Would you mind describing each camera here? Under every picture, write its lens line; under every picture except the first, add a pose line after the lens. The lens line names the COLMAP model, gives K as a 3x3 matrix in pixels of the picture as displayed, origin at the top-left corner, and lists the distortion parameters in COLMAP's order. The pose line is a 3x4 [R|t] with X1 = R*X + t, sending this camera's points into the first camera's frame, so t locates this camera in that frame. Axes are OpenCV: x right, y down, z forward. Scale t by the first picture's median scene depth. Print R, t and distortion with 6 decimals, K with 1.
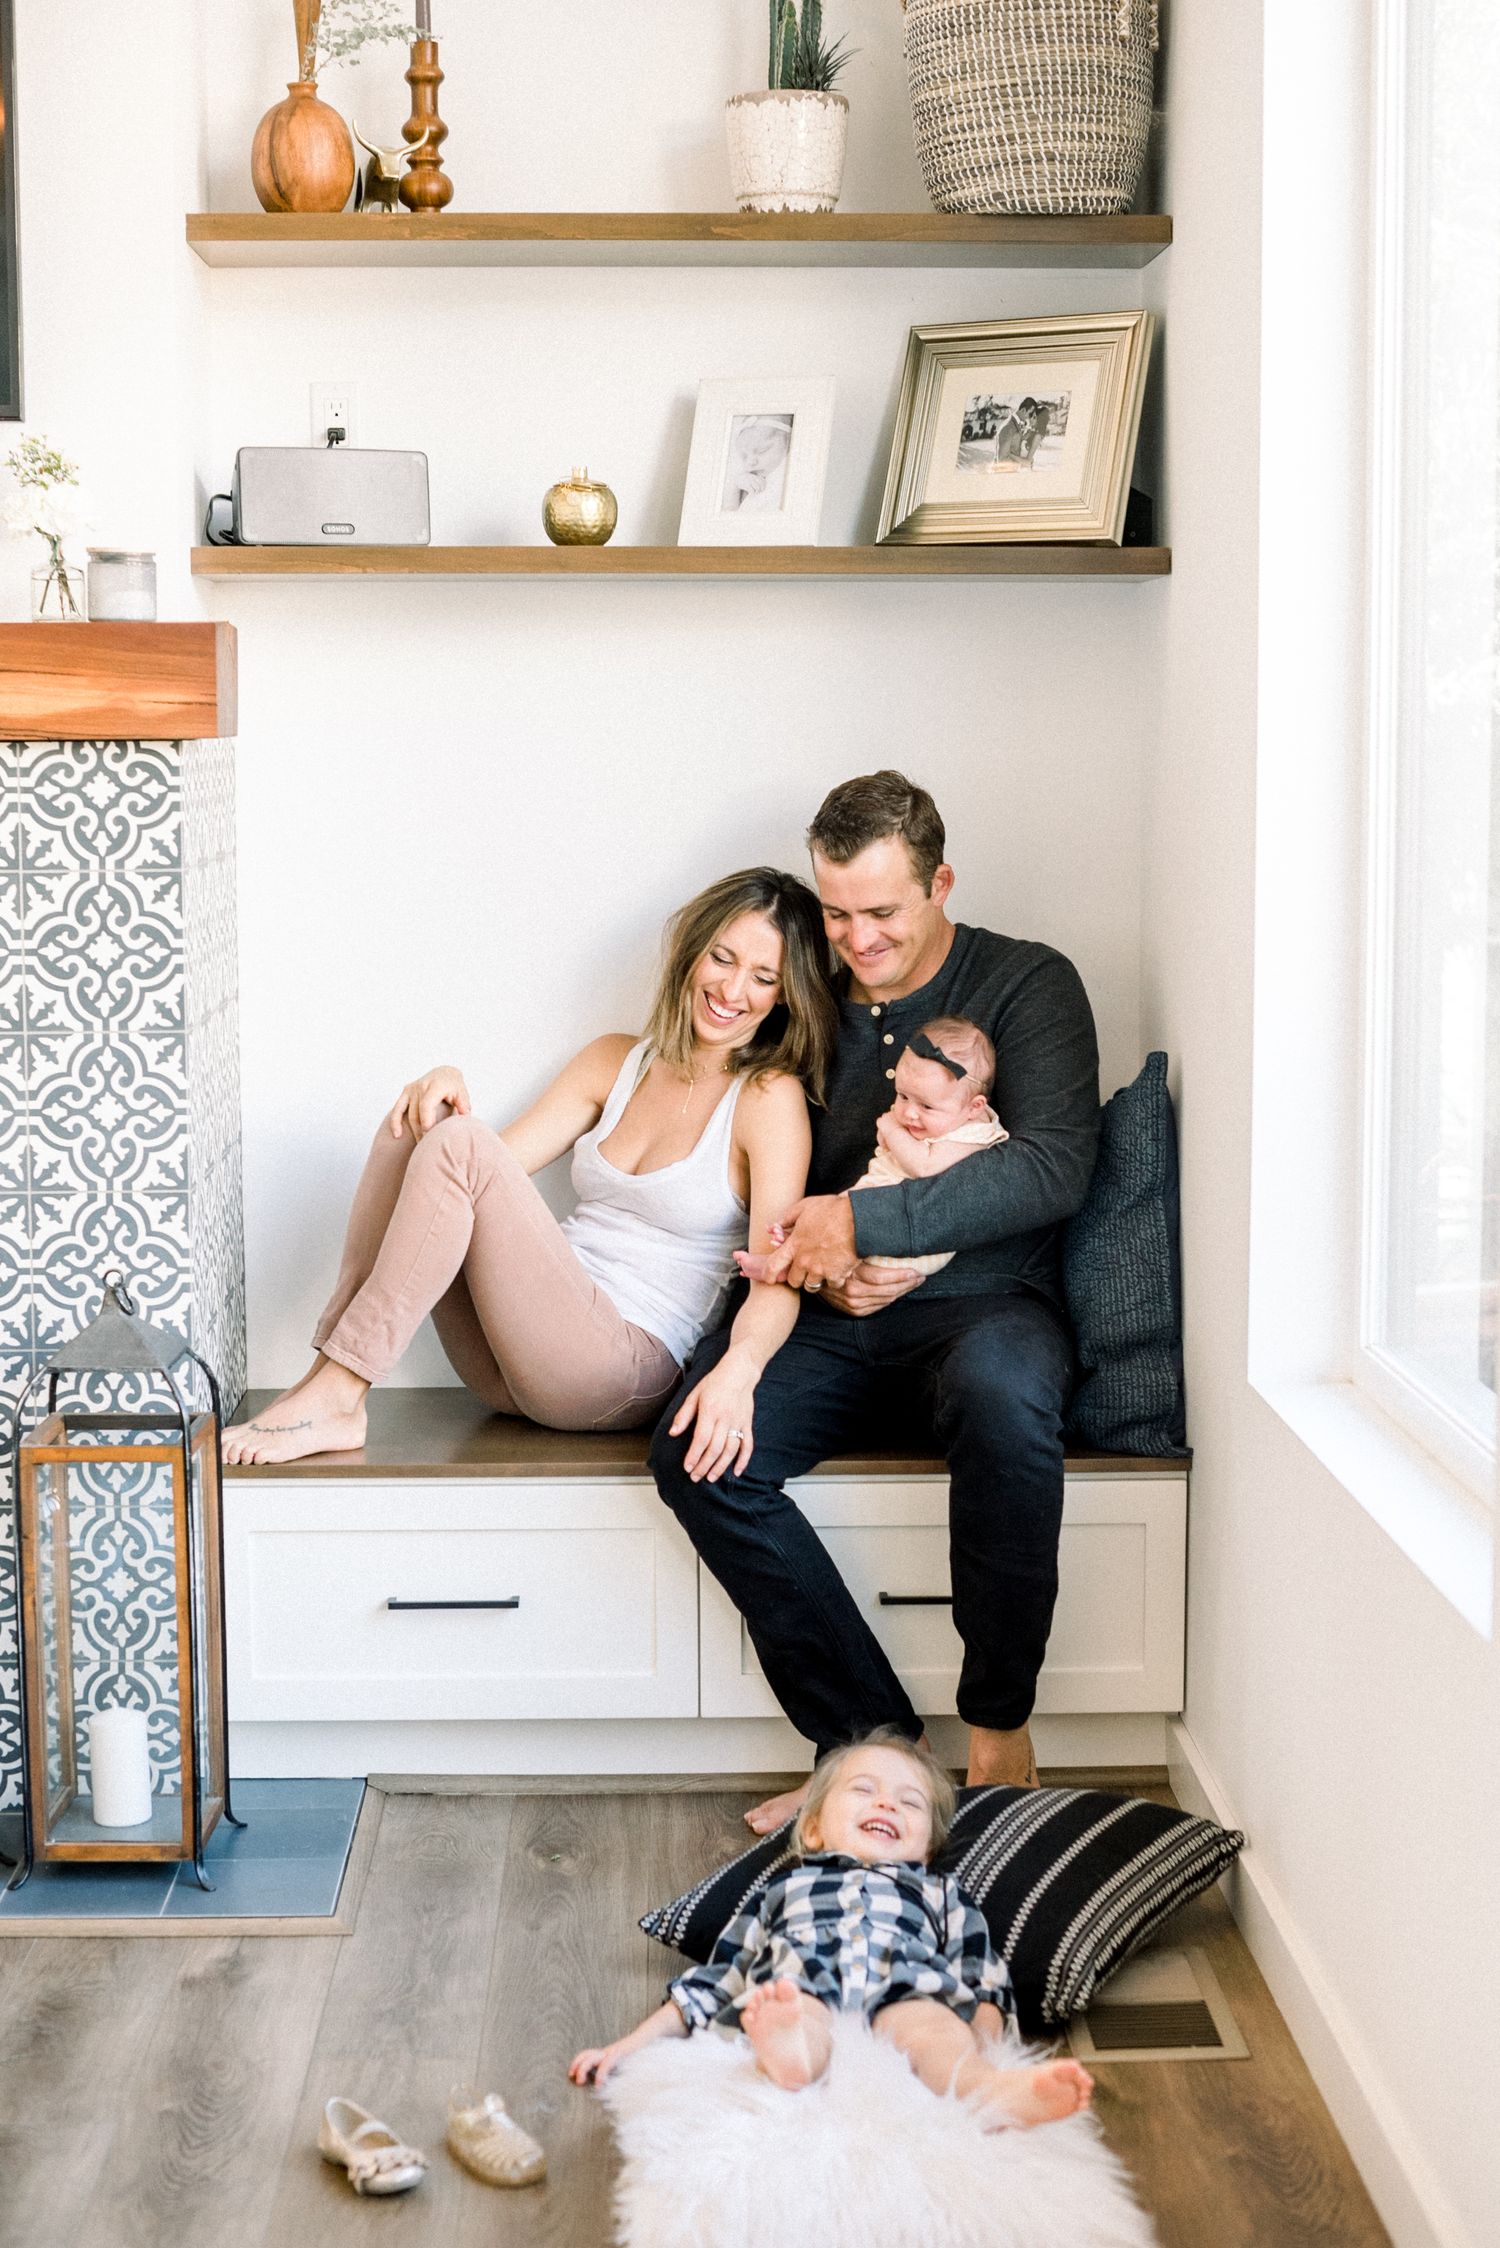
lens RADIAL K [[3594.3, 0, 750.0], [0, 3594.3, 1124.0], [0, 0, 1]] dist [-0.099401, 0.095284]
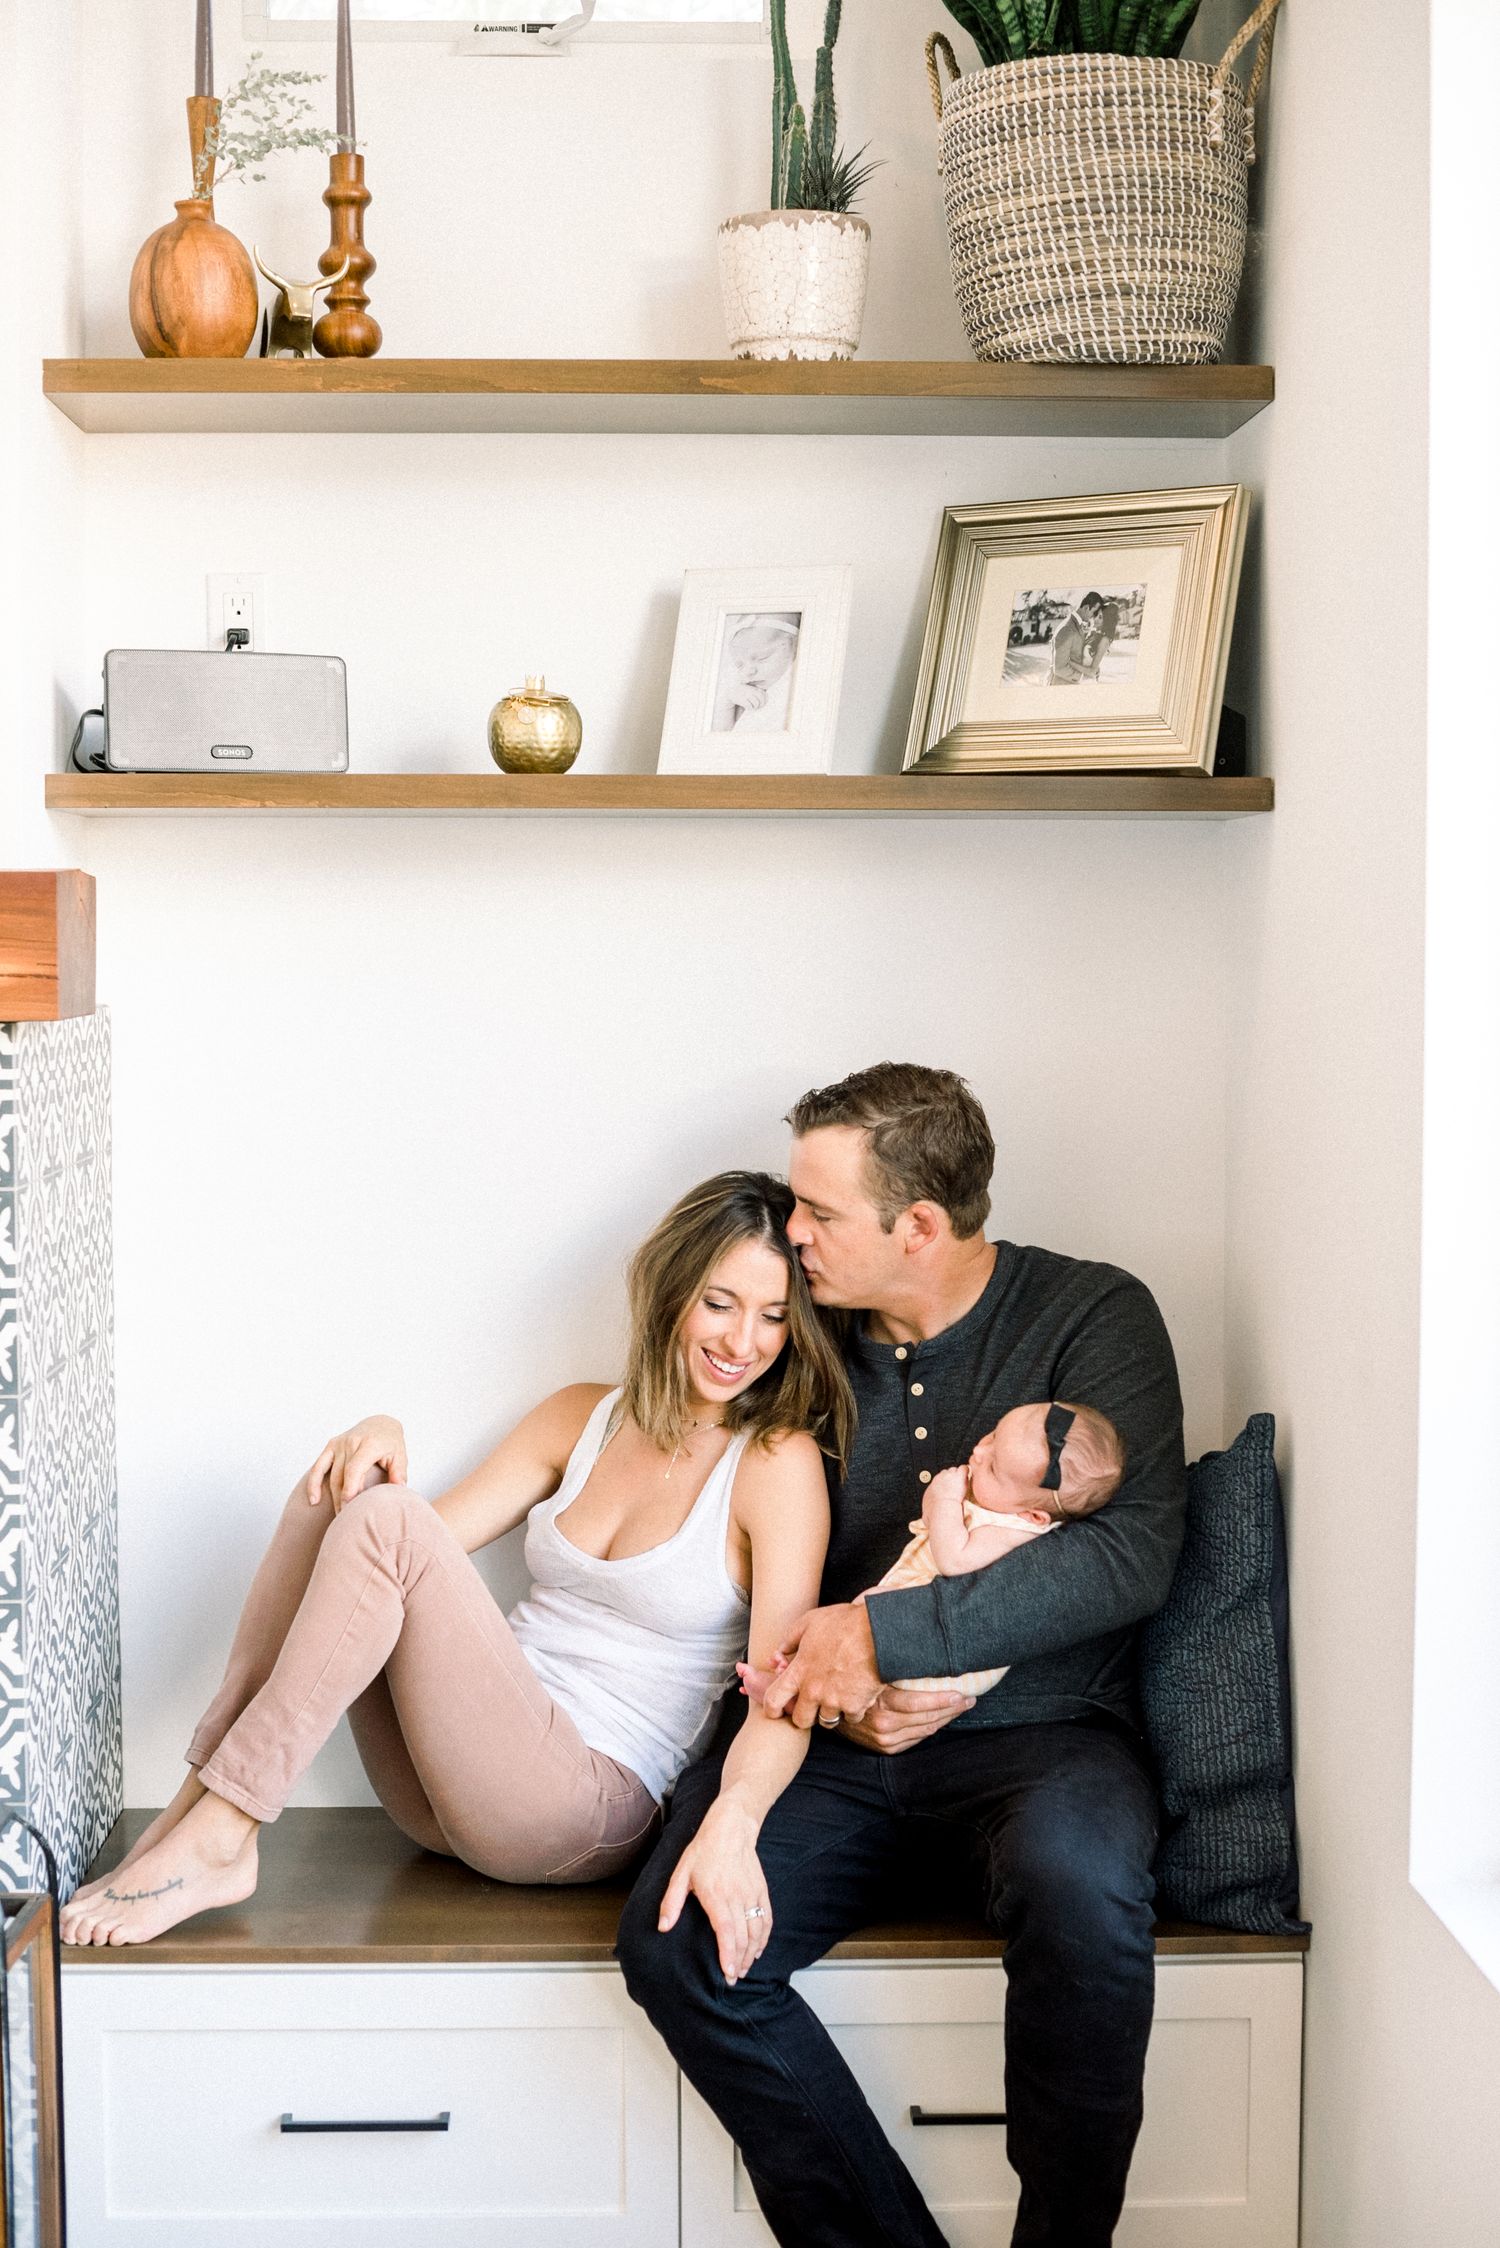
lens RADIAL K [[3249.2, 0, 750.0], [0, 3249.2, 1124.0], [0, 0, 1]] dist [-0.080033, -0.030683]
pose [[0.999984, 0.002142, 0.005163, -0.003022], [-0.001871, 0.998649, -0.051923, -0.046539], [-0.005267, 0.051912, 0.998638, 0.285335]]
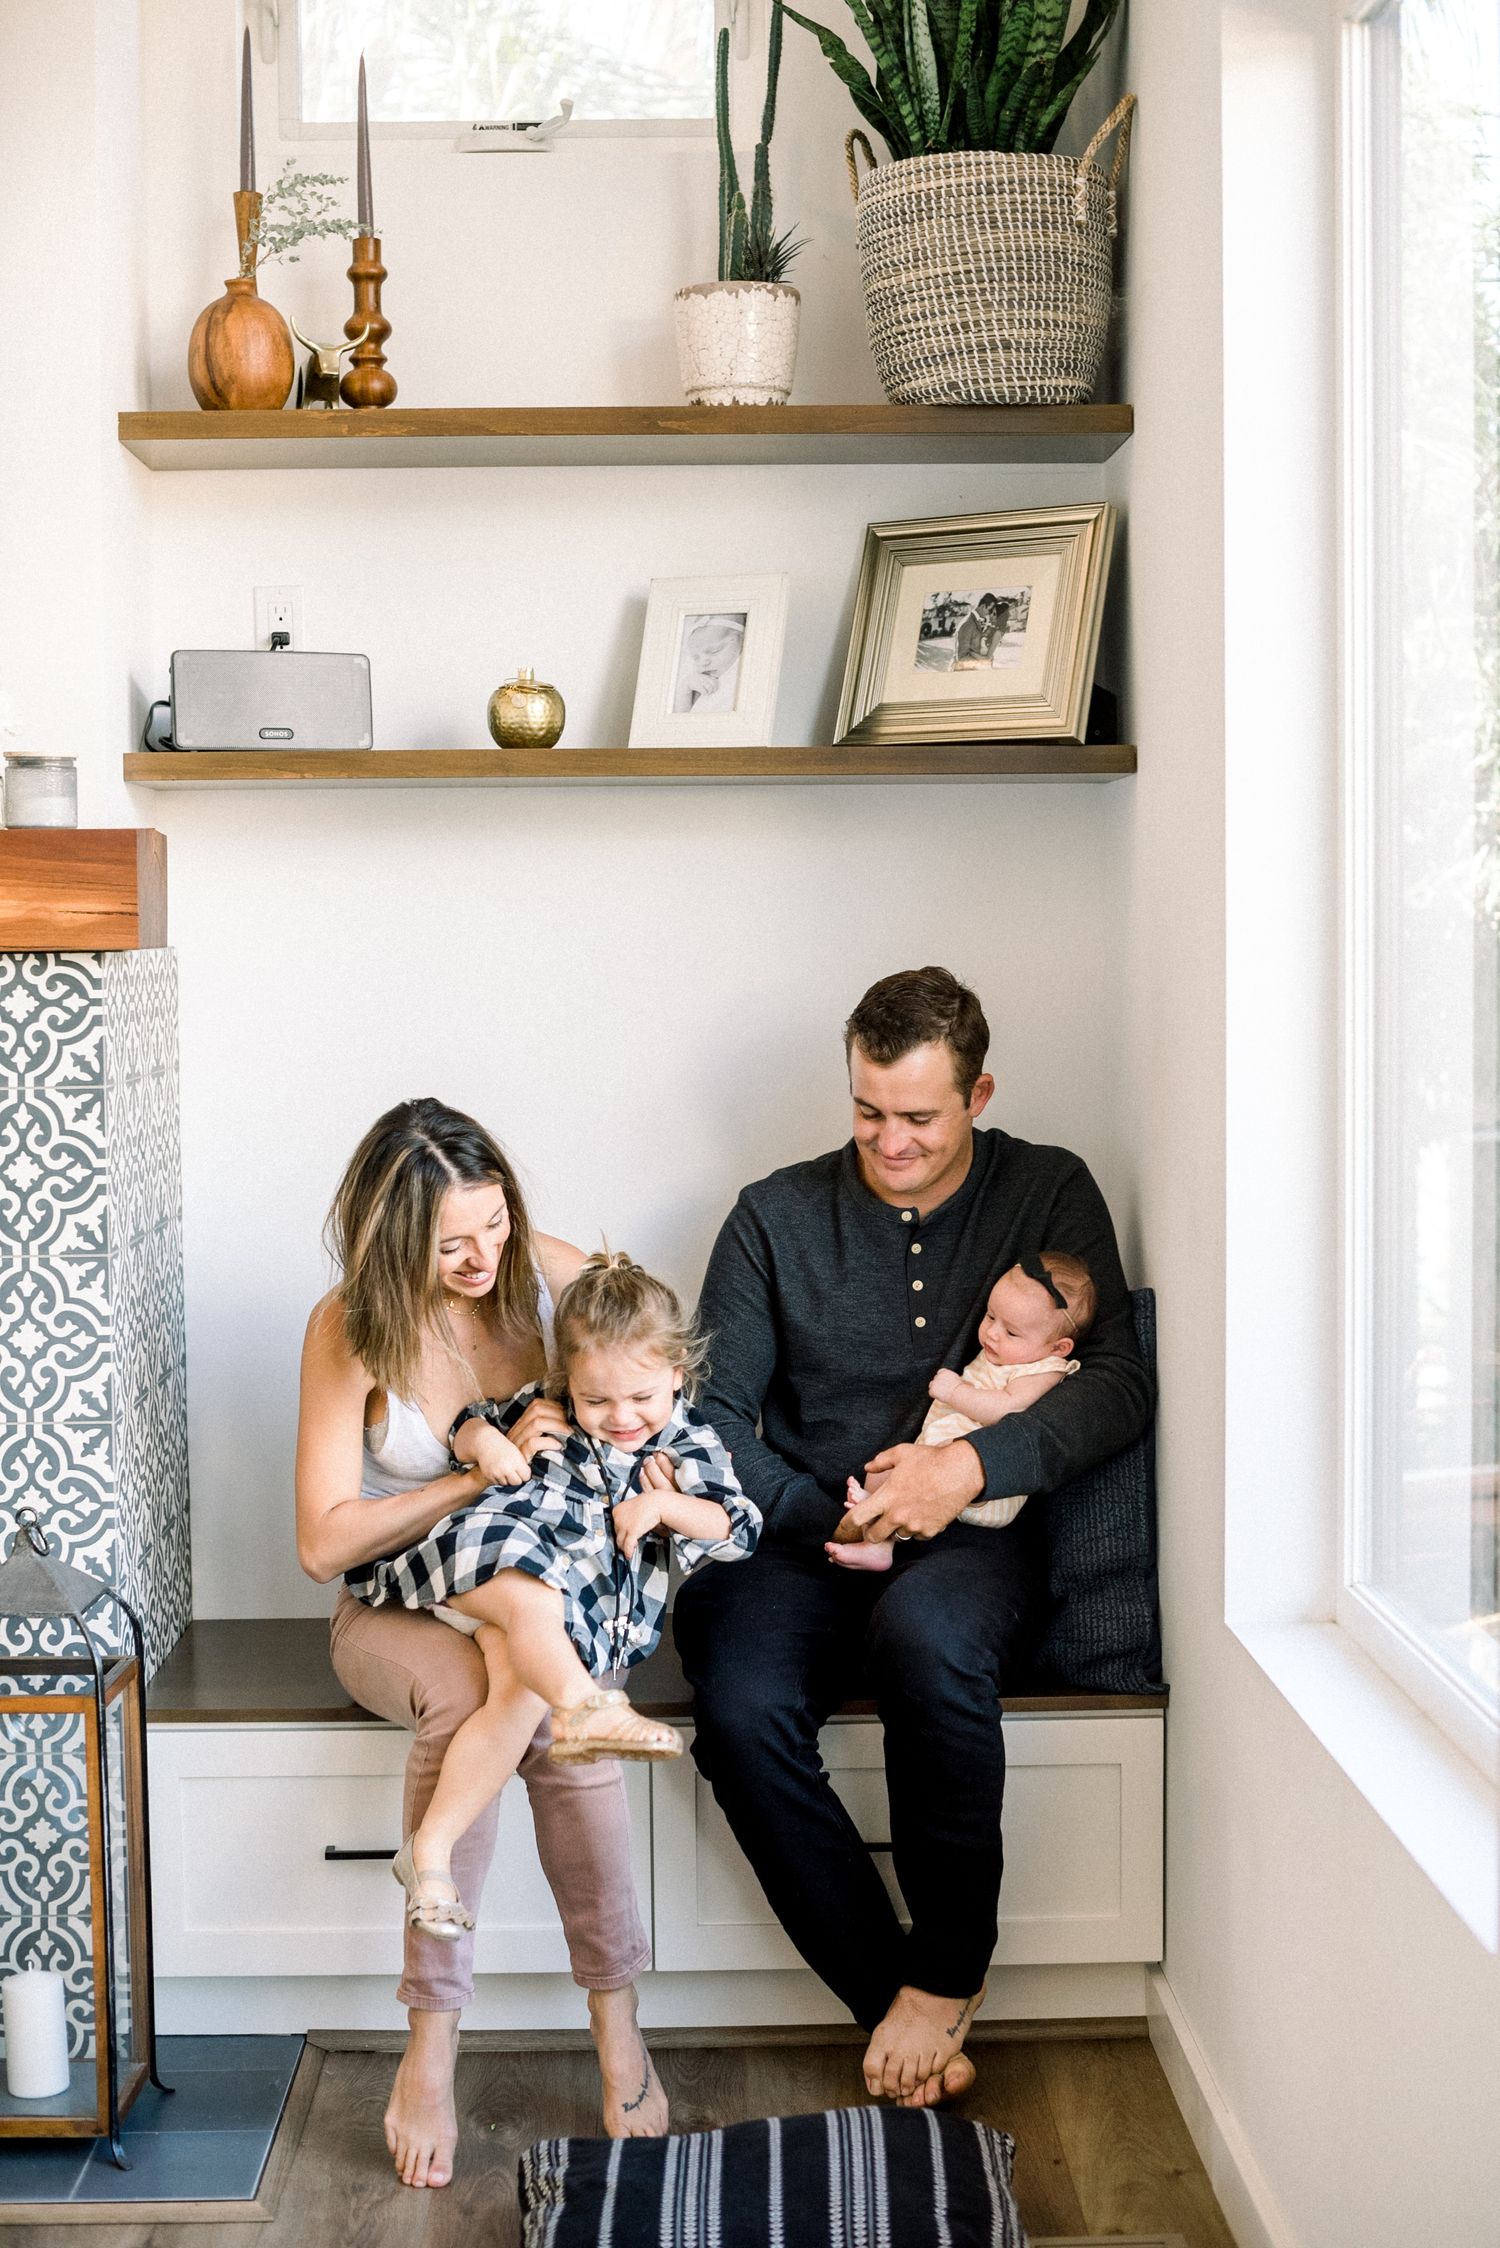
lens RADIAL K [[3282.0, 0, 750.0], [0, 3282.0, 1124.0], [0, 0, 1]] dist [-0.095013, 0.059481]
pose [[0.999928, -0.007145, -0.009678, 0.021376], [0.006613, 0.998527, -0.053859, -0.012125], [0.010049, 0.053791, 0.998502, 0.123381]]
